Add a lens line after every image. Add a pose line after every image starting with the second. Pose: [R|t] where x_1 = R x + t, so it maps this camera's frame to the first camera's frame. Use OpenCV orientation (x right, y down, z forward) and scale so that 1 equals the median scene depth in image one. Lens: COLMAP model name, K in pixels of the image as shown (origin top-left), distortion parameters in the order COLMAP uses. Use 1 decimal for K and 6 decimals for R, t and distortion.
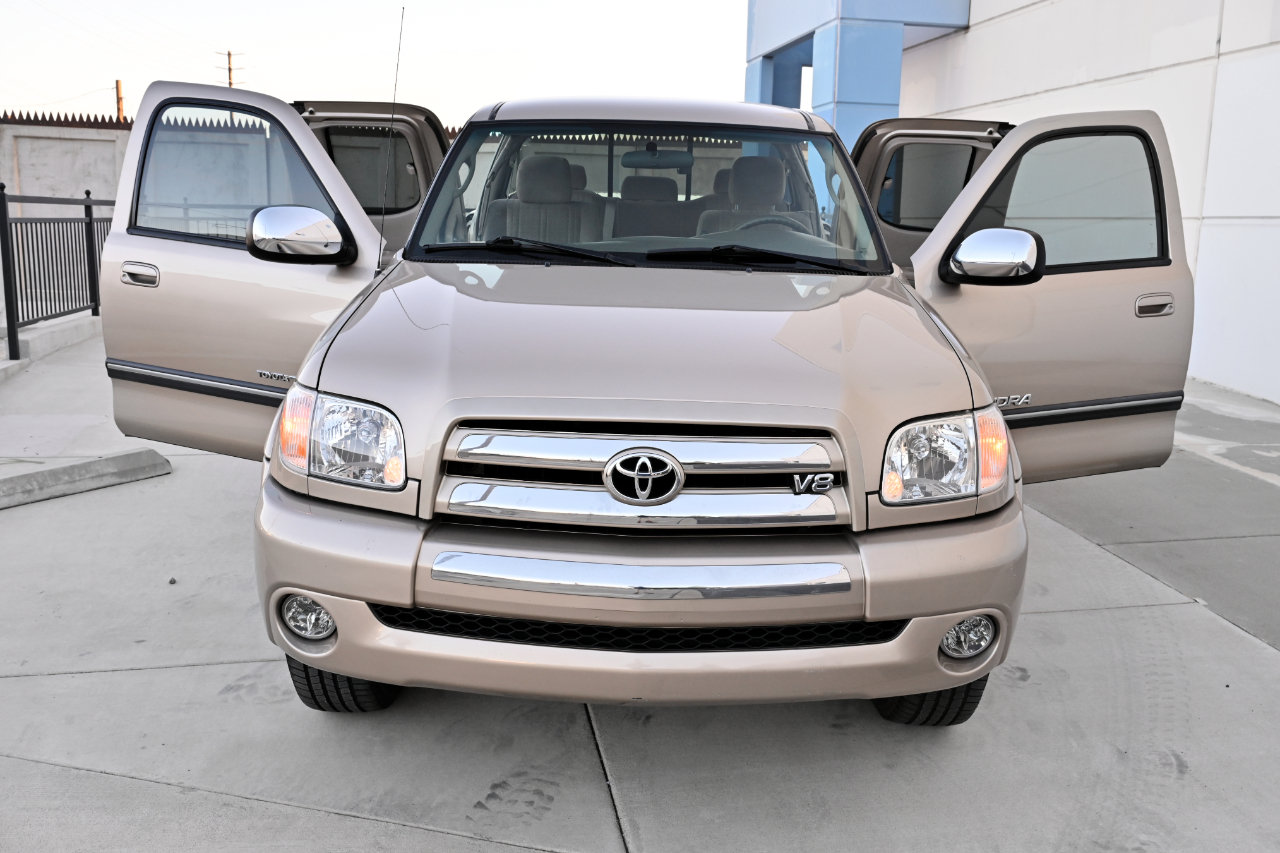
lens RADIAL K [[1104.8, 0, 634.9], [0, 1104.8, 427.9], [0, 0, 1]] dist [-0.007173, -0.001970]
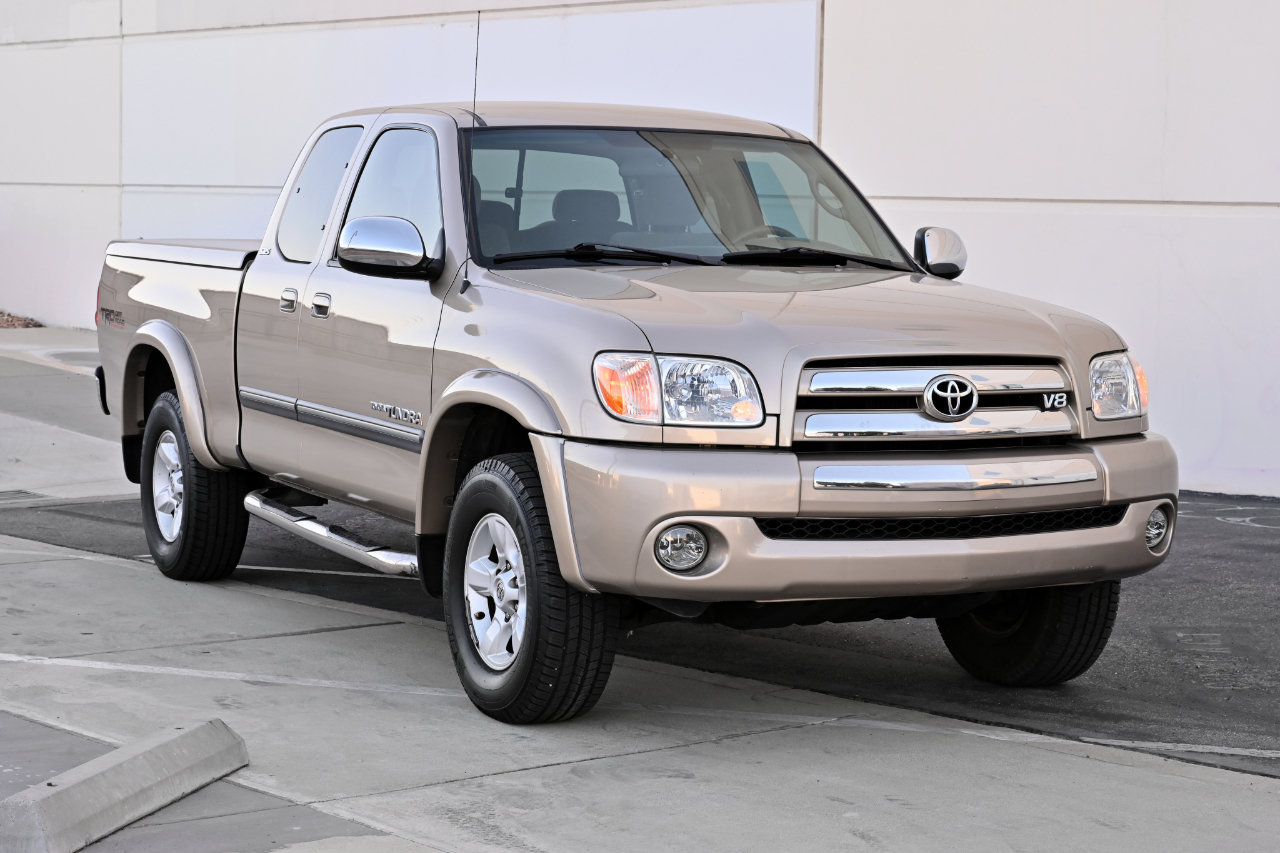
lens RADIAL K [[2404.2, 0, 583.2], [0, 2404.2, 471.9], [0, 0, 1]] dist [0.035790, 0.000000]
pose [[0.899326, -0.054877, 0.433821, -1.506503], [0.115612, 0.986631, -0.114862, 0.380102], [-0.421718, 0.153454, 0.893647, -1.205312]]
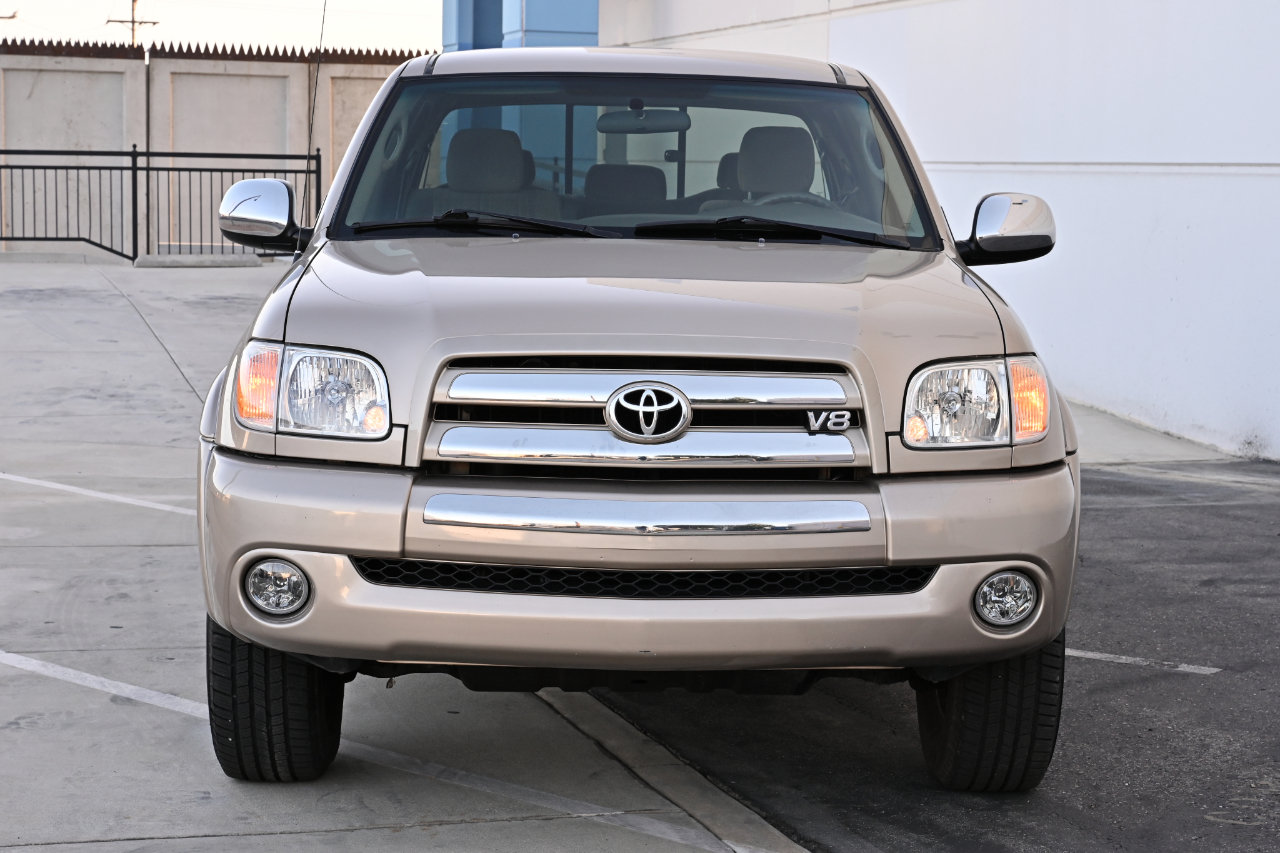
lens RADIAL K [[2313.6, 0, 635.2], [0, 2313.6, 426.6], [0, 0, 1]] dist [-0.010875, 0.000000]
pose [[0.999414, -0.012449, 0.031879, -0.064922], [0.017097, 0.988544, -0.149961, 0.343735], [-0.029646, 0.150419, 0.988178, -0.928228]]
